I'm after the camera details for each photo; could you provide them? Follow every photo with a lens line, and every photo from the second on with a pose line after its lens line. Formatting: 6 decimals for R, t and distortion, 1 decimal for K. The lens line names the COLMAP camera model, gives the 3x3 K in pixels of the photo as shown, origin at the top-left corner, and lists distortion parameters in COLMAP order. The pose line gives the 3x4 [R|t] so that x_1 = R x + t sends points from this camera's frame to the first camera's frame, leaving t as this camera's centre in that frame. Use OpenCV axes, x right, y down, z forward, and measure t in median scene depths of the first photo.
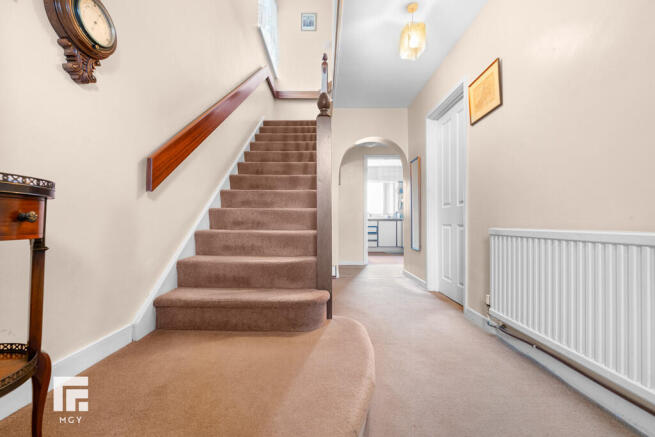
lens RADIAL K [[263.9, 0, 327.5], [0, 263.9, 218.5], [0, 0, 1]] dist [-0.000707, 0.000035]
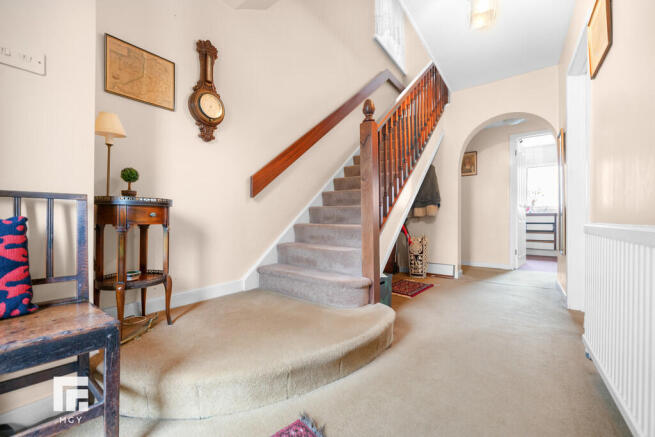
lens RADIAL K [[263.9, 0, 327.5], [0, 263.9, 218.5], [0, 0, 1]] dist [-0.000707, 0.000035]
pose [[0.807407, -0.001952, -0.589992, 0.495432], [0.010533, 0.999883, 0.011106, 0.005818], [0.589901, -0.015181, 0.807333, 0.001698]]
